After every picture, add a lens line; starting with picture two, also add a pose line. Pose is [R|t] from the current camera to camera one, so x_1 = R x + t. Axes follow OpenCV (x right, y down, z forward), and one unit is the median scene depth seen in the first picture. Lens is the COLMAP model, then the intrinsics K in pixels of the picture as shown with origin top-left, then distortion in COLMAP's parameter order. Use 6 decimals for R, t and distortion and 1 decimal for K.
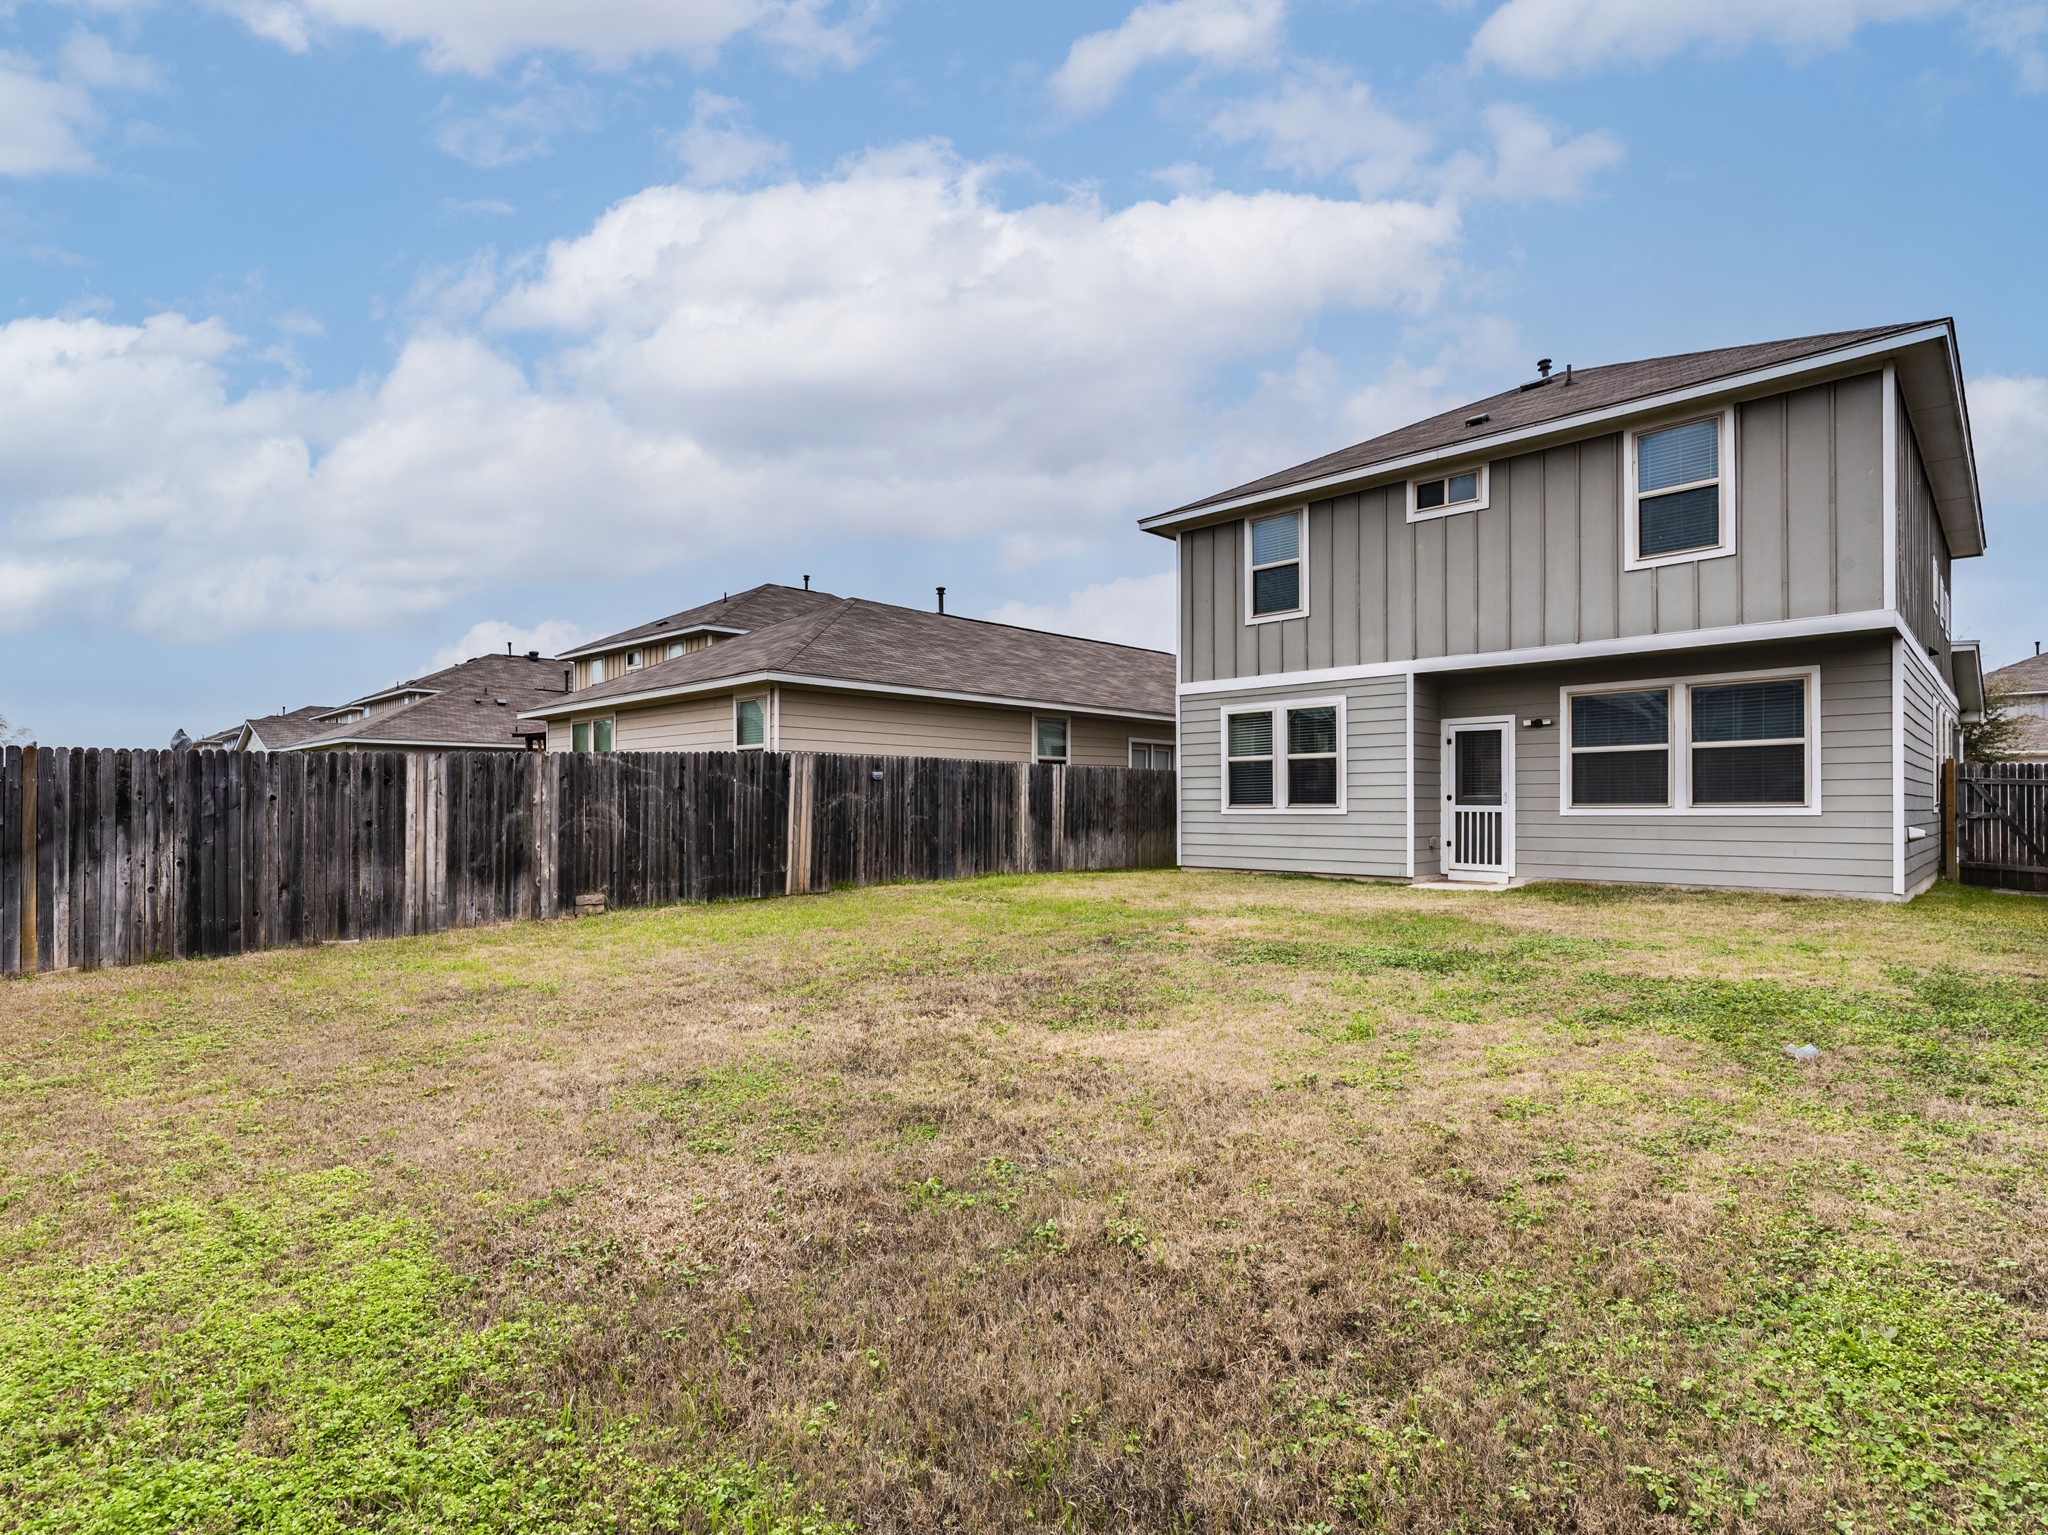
lens RADIAL K [[1005.4, 0, 1024.0], [0, 1005.4, 767.5], [0, 0, 1]] dist [-0.017081, -0.001014]
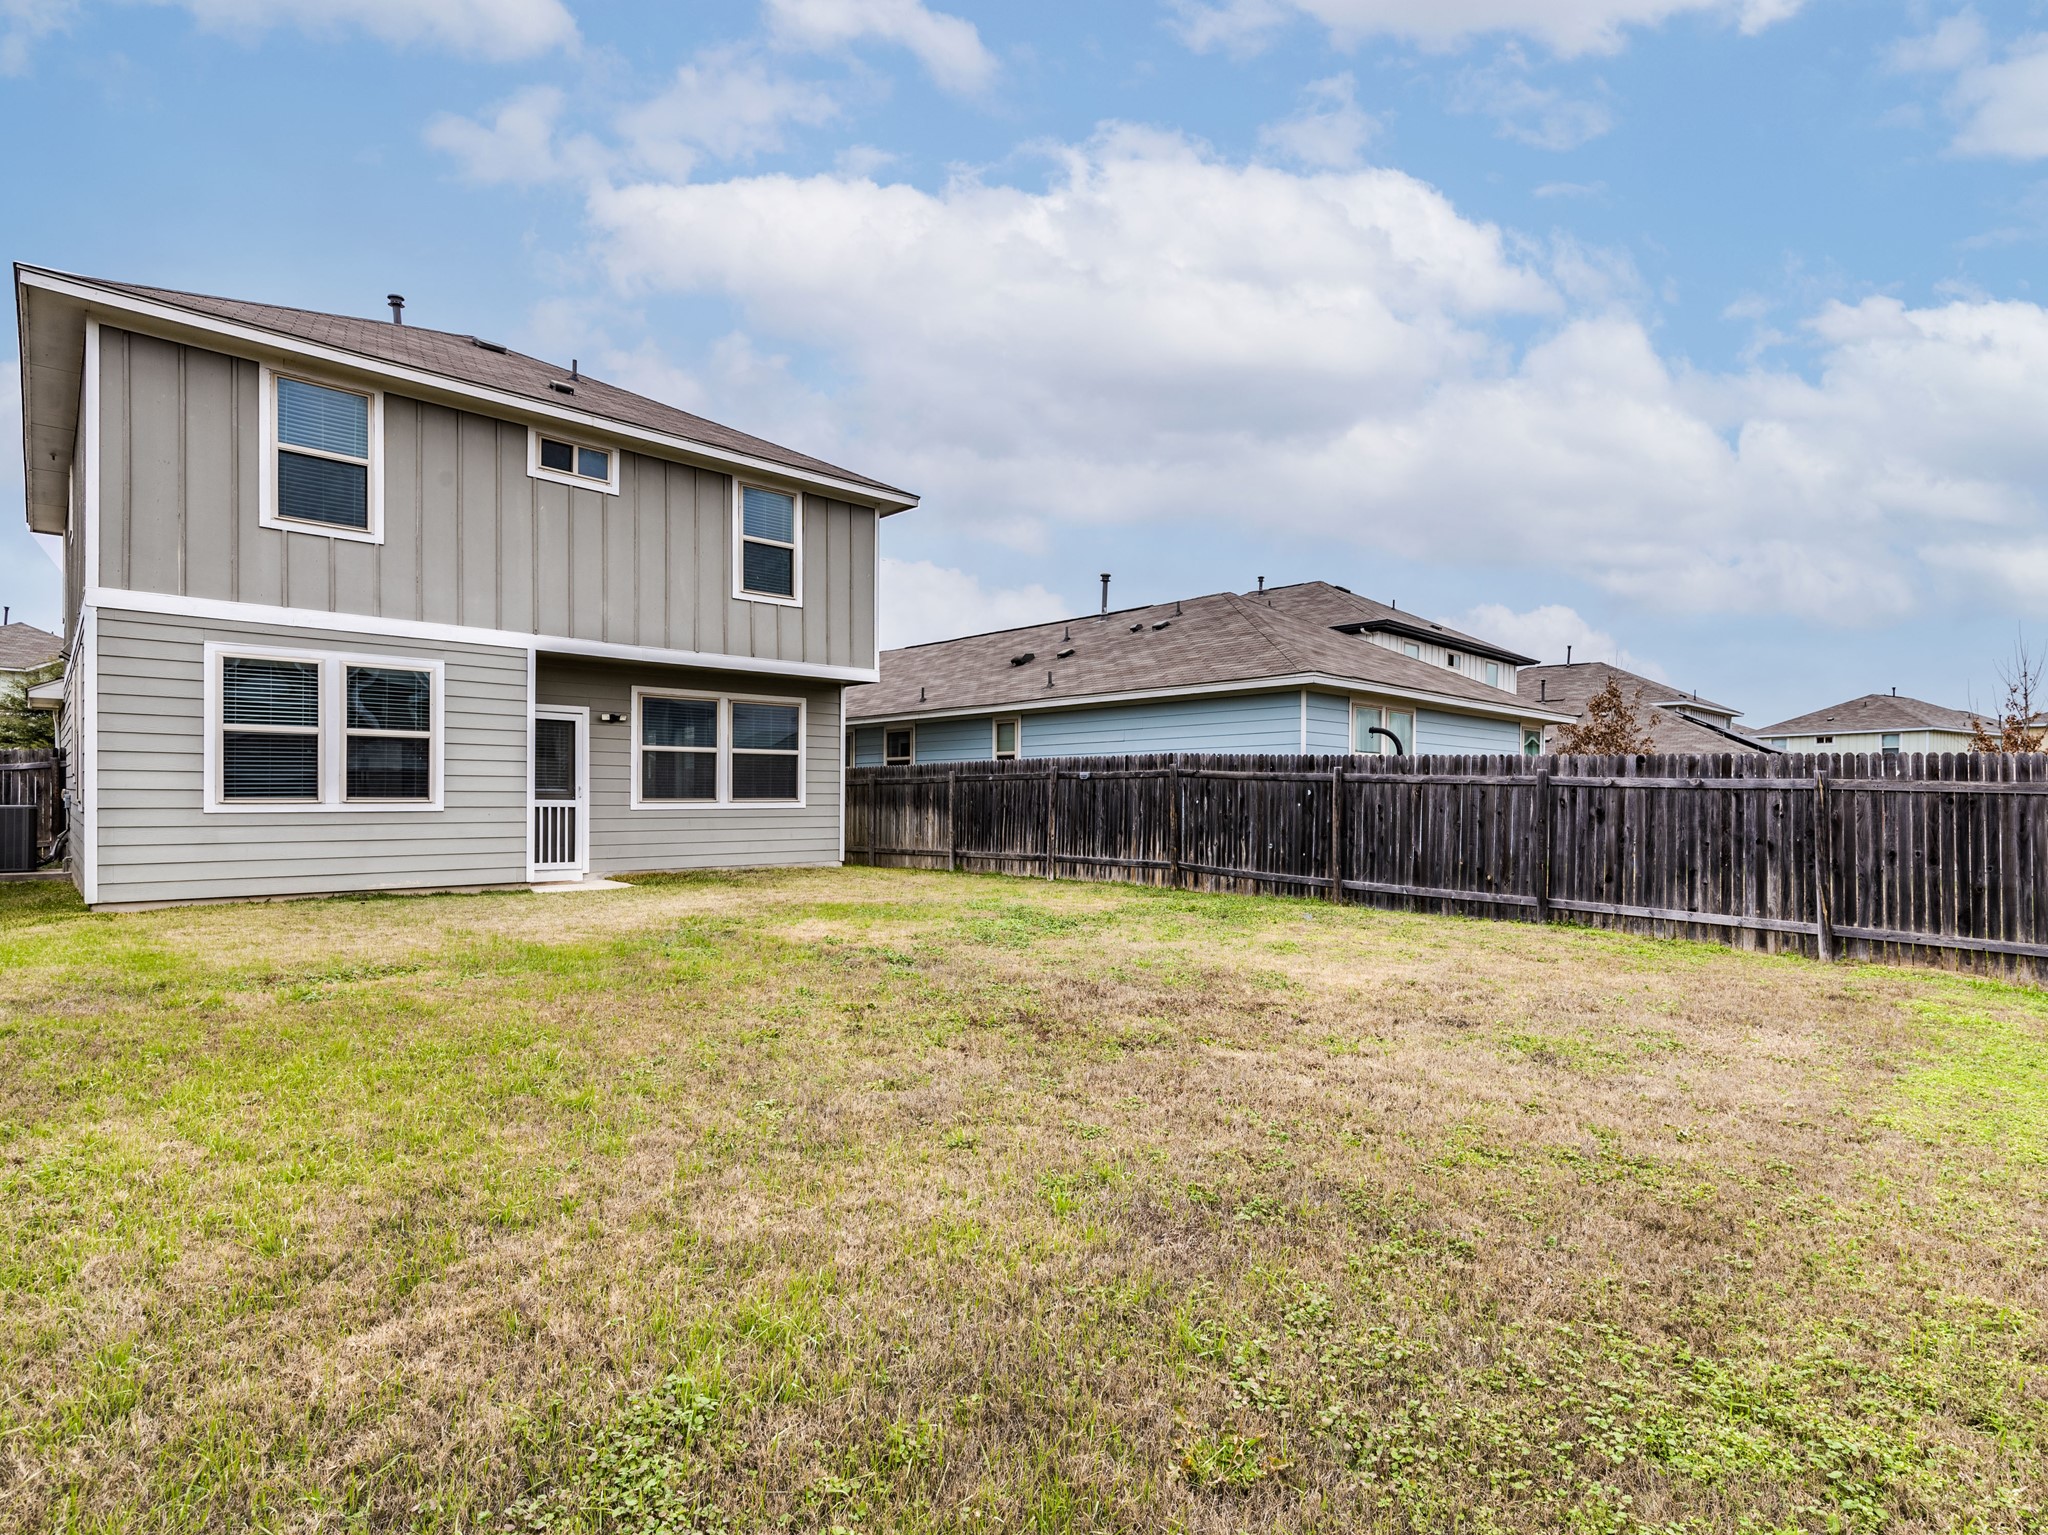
lens RADIAL K [[1110.7, 0, 1024.0], [0, 1110.7, 767.5], [0, 0, 1]] dist [-0.002573, -0.000652]
pose [[-0.016315, 0.029941, 0.999419, -0.586084], [-0.039477, 0.998753, -0.030565, 0.022042], [-0.999087, -0.039953, -0.015113, 0.578980]]
